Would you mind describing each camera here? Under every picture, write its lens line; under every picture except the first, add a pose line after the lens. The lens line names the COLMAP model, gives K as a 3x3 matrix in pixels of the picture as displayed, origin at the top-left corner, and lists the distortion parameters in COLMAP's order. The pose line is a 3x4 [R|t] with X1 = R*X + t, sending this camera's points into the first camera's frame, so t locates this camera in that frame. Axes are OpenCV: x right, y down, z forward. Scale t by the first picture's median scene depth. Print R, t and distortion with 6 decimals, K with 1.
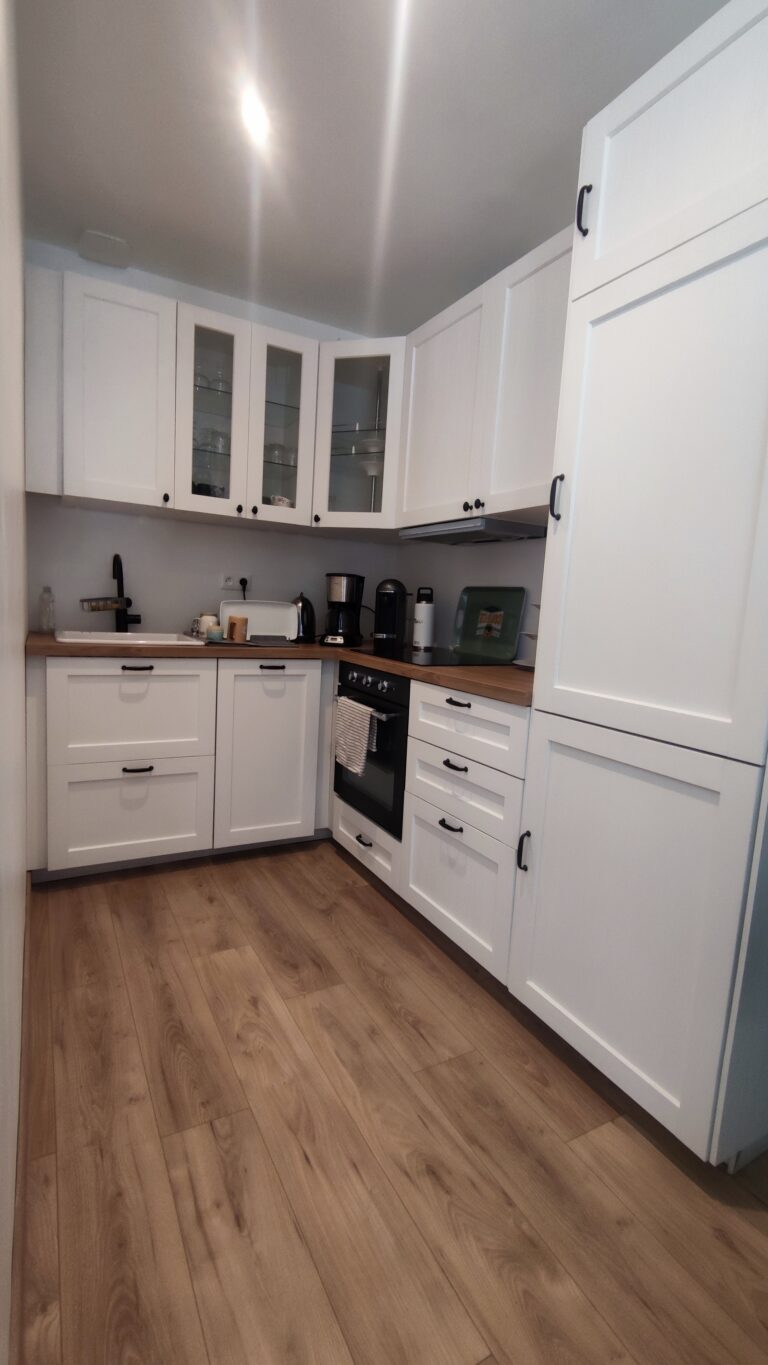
lens RADIAL K [[632.6, 0, 395.6], [0, 632.6, 682.7], [0, 0, 1]] dist [0.012459, 0.001926]
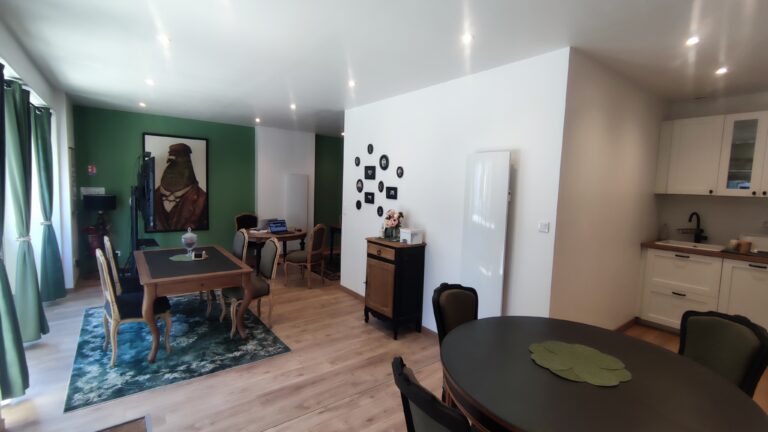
lens RADIAL K [[355.9, 0, 380.6], [0, 355.9, 218.1], [0, 0, 1]] dist [0.012459, 0.001926]
pose [[0.119434, 0.039351, -0.992062, 0.865774], [-0.141422, 0.989700, 0.022231, -0.033313], [0.982718, 0.137644, 0.123769, -0.429370]]
